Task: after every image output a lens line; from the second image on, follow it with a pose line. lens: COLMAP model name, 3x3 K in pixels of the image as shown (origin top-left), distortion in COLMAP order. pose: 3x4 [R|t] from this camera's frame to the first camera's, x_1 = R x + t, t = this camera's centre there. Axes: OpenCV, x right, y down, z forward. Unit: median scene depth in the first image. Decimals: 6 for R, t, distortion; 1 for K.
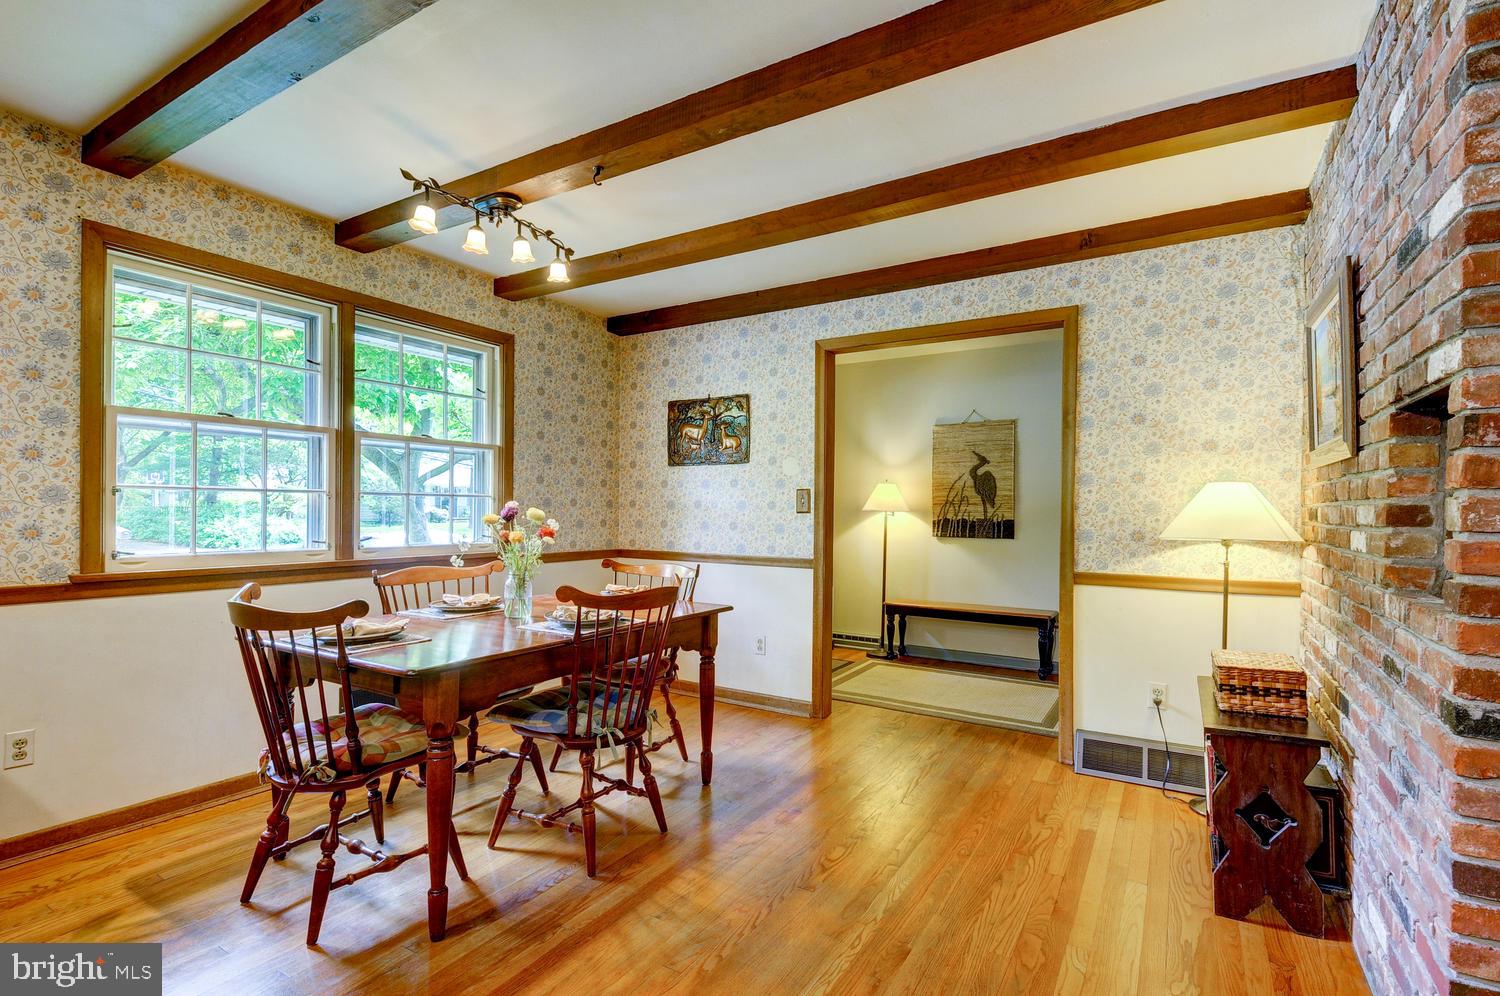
lens RADIAL K [[706.2, 0, 747.6], [0, 706.2, 533.2], [0, 0, 1]] dist [0.016657, -0.012433]
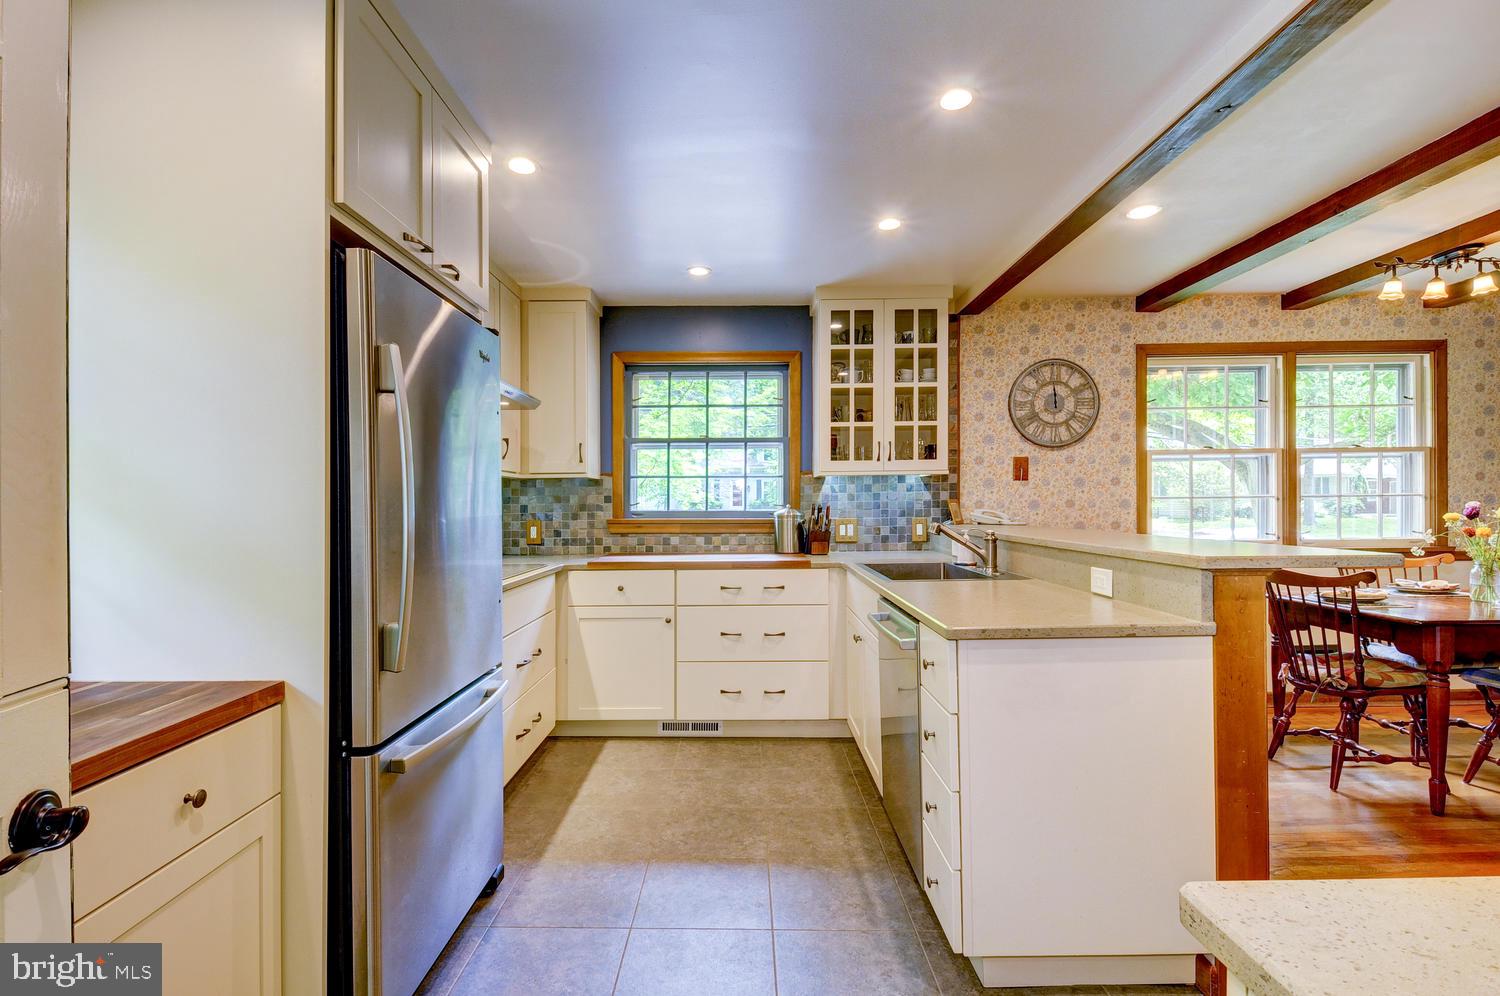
lens RADIAL K [[706.2, 0, 736.0], [0, 706.2, 510.7], [0, 0, 1]] dist [0.016657, -0.012433]
pose [[0.512499, -0.012049, -0.858603, 0.034794], [-0.012417, 0.999693, -0.021441, 0.009620], [0.858598, 0.021650, 0.512192, -0.572912]]
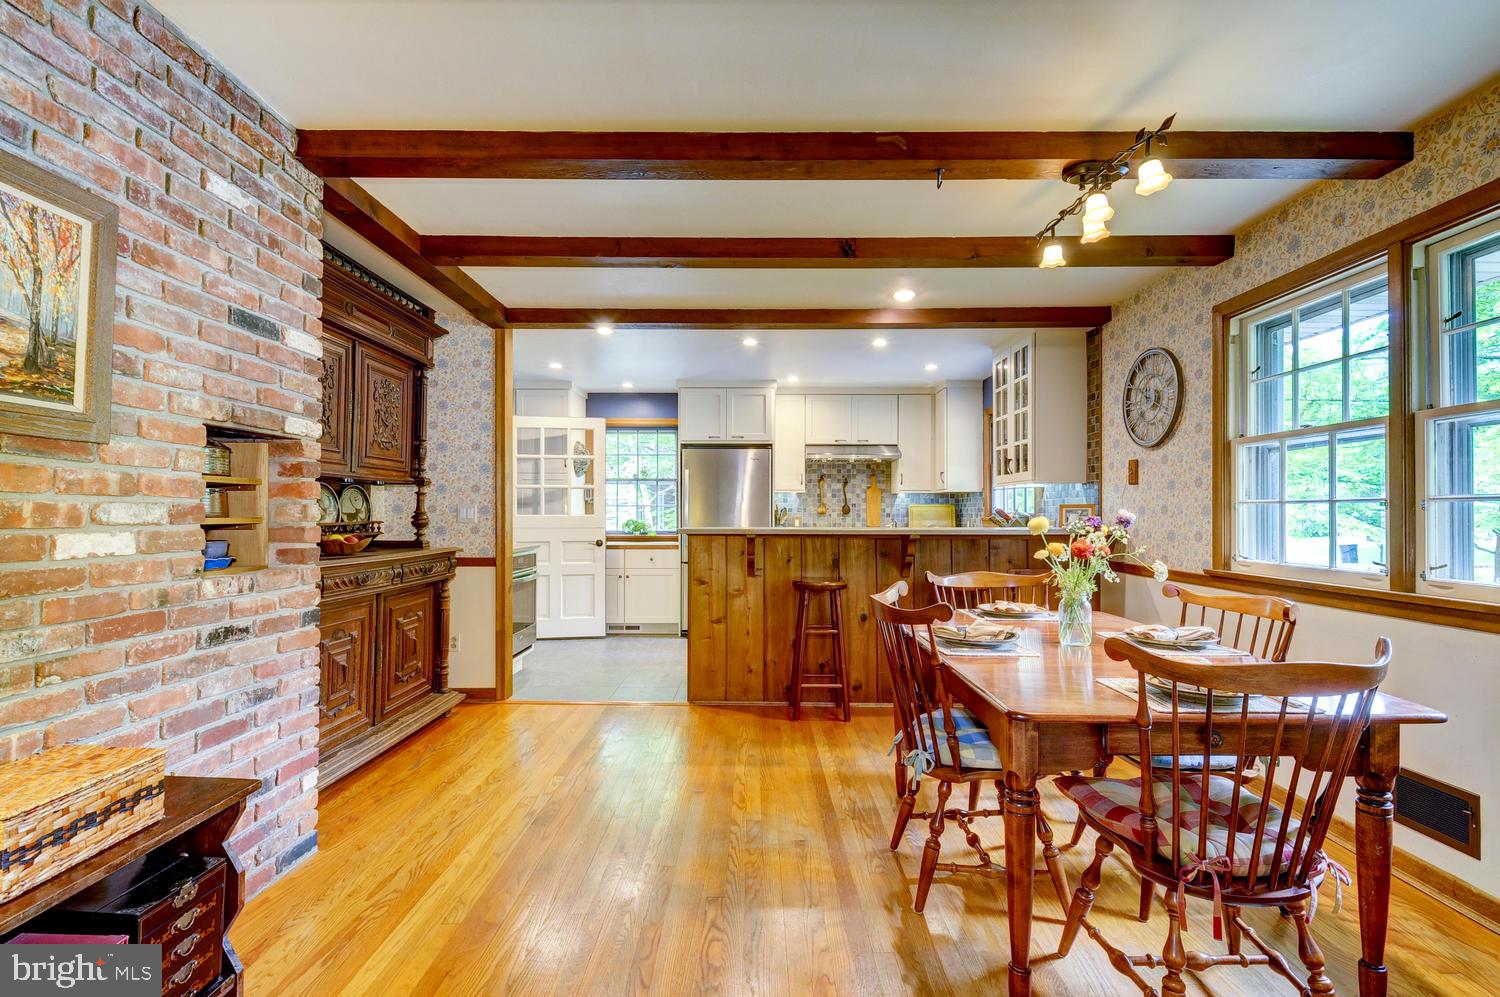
lens RADIAL K [[673.4, 0, 743.0], [0, 673.4, 508.8], [0, 0, 1]] dist [-0.003135, -0.006017]
pose [[-0.857265, -0.015415, -0.514644, 0.380608], [-0.028881, 0.999418, 0.018174, -0.041830], [0.514065, 0.030443, -0.857211, 1.263589]]
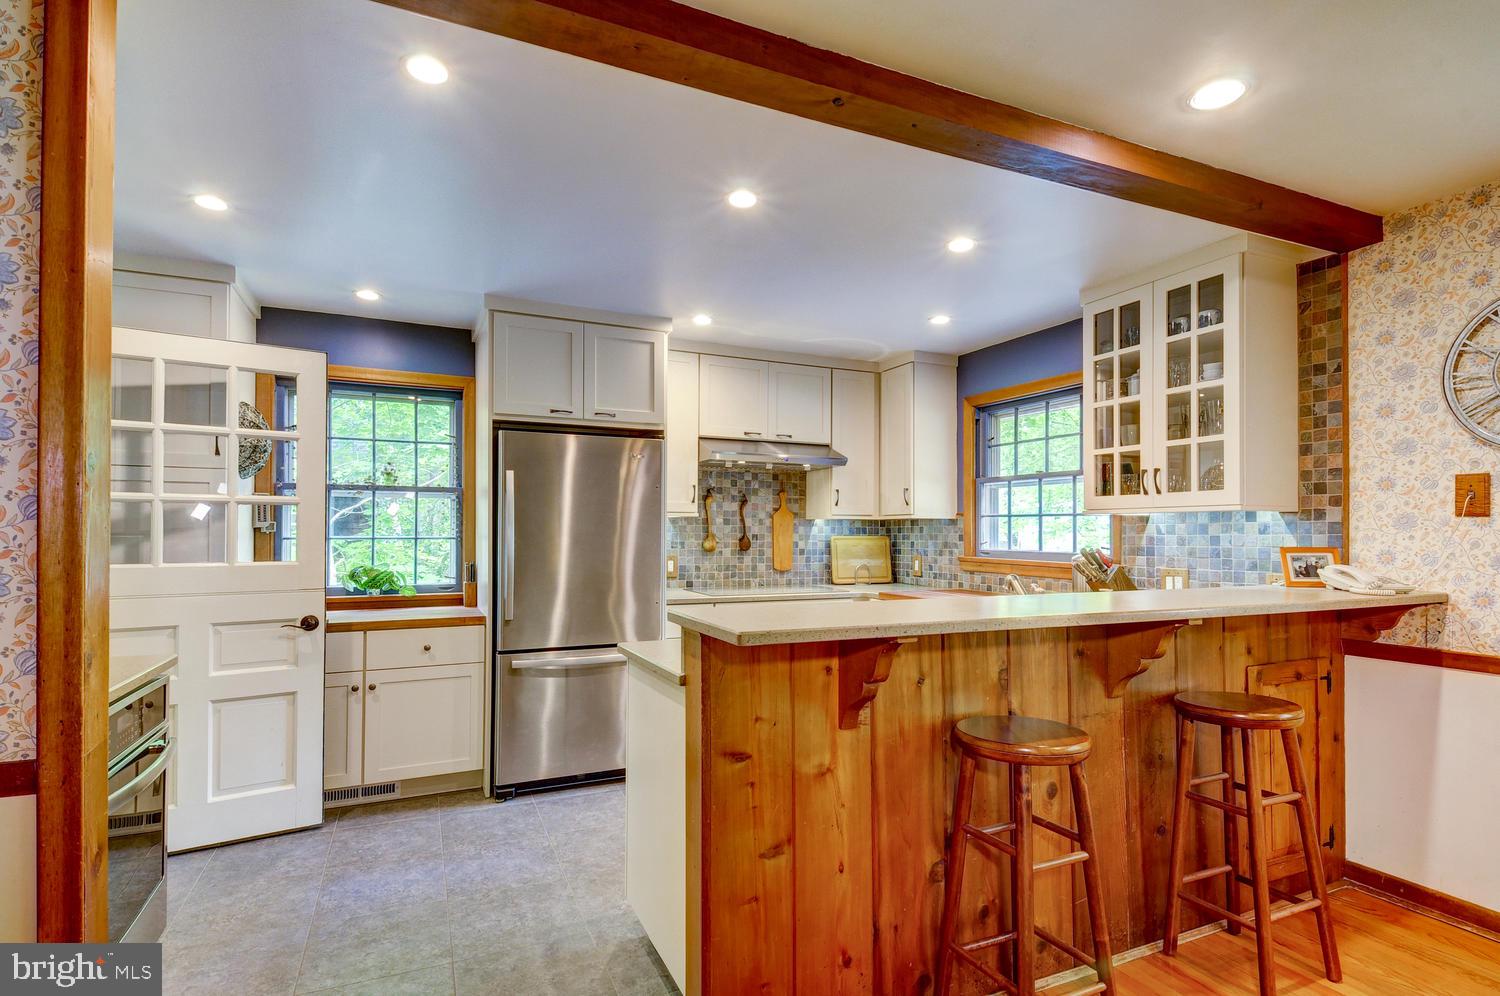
lens RADIAL K [[740.6, 0, 742.4], [0, 740.6, 523.7], [0, 0, 1]] dist [0.020242, -0.014806]
pose [[-0.563248, -0.023769, -0.825946, 0.229336], [-0.037092, 0.999306, -0.003463, -0.045498], [0.825455, 0.028685, -0.563739, 0.393624]]
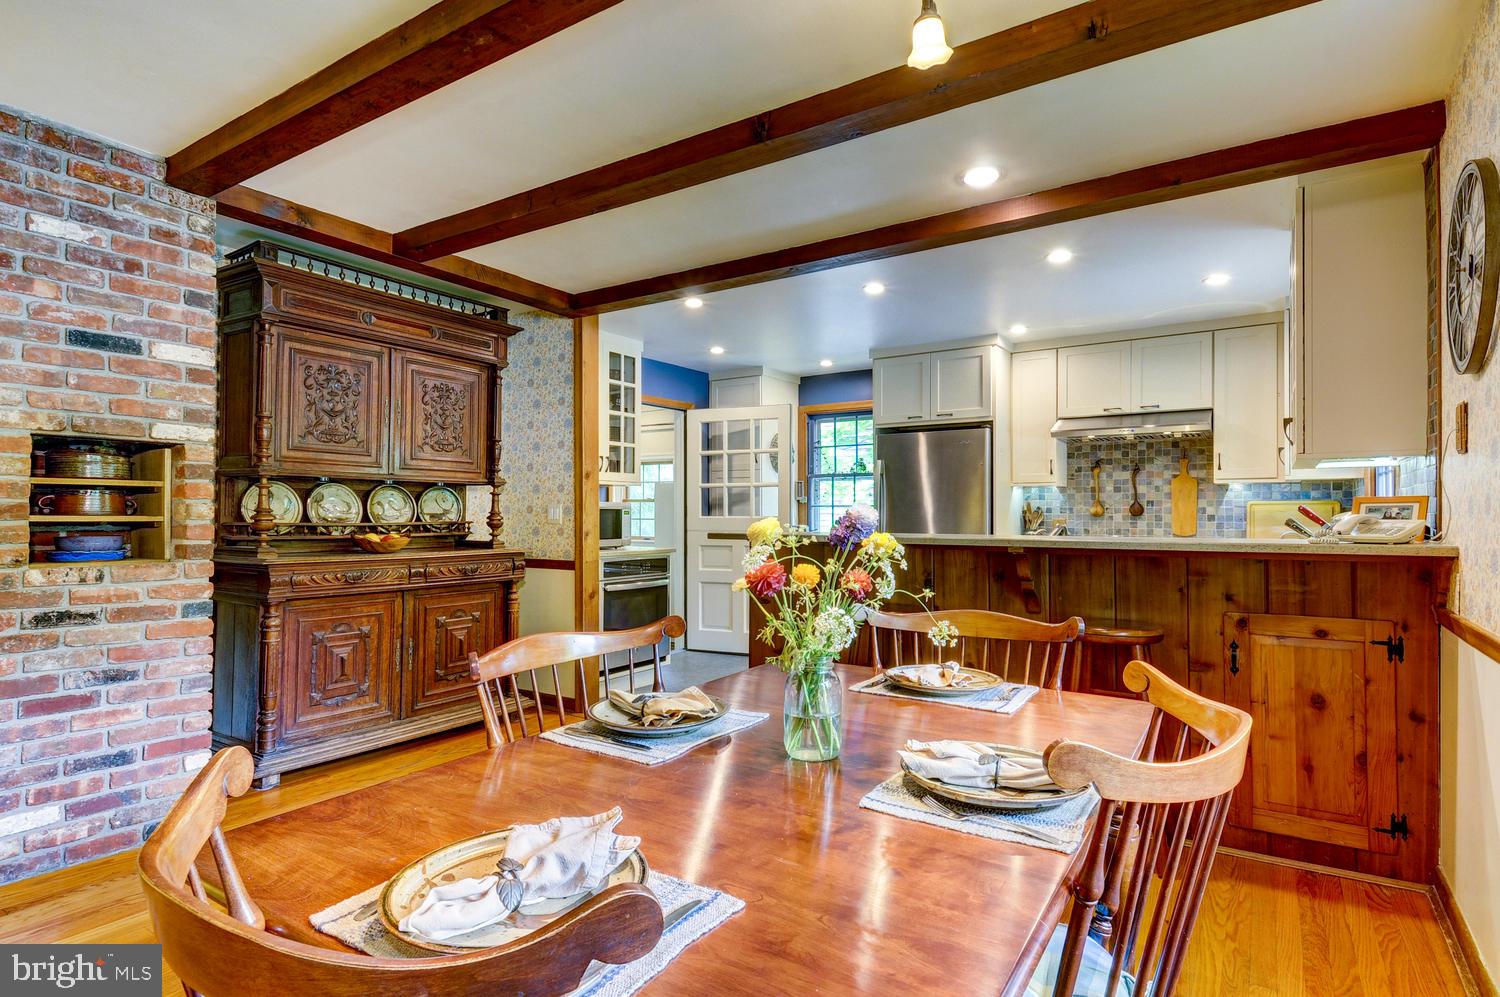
lens RADIAL K [[740.6, 0, 744.2], [0, 740.6, 508.7], [0, 0, 1]] dist [0.020242, -0.014806]
pose [[-0.999097, -0.012454, 0.040610, -0.248343], [-0.011417, 0.999605, 0.025673, -0.043704], [-0.040914, 0.025186, -0.998845, 1.240082]]
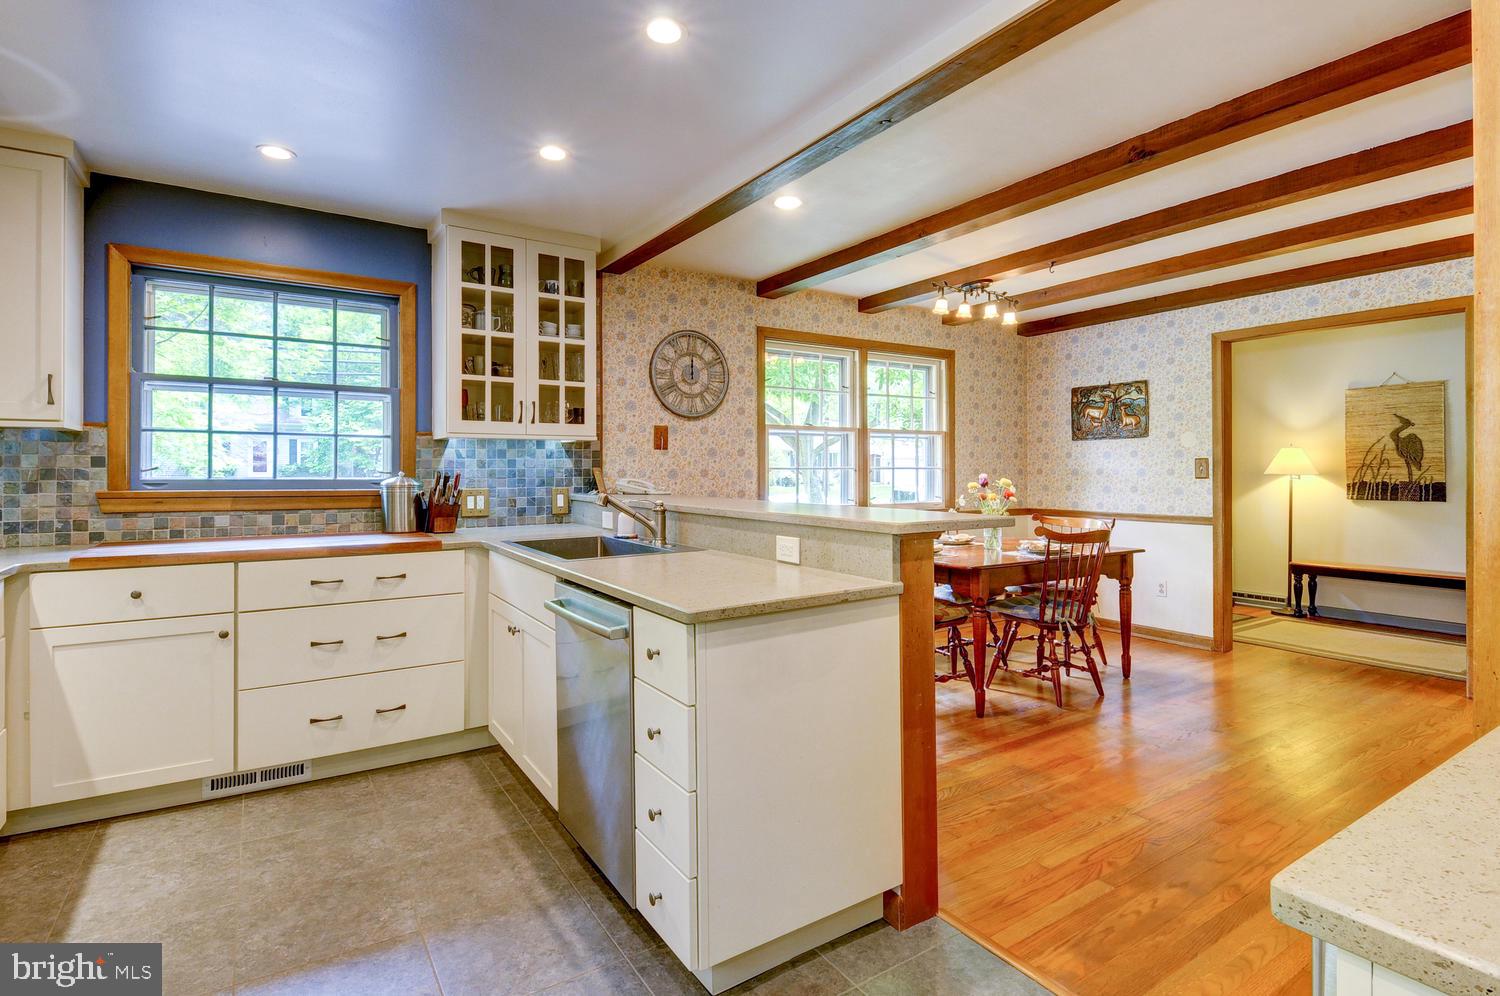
lens RADIAL K [[740.6, 0, 769.0], [0, 740.6, 477.9], [0, 0, 1]] dist [0.020242, -0.014806]
pose [[0.907506, -0.010908, -0.419896, -0.075550], [-0.000821, 0.999615, -0.027740, 0.008243], [0.420037, 0.025519, 0.907148, -0.595167]]
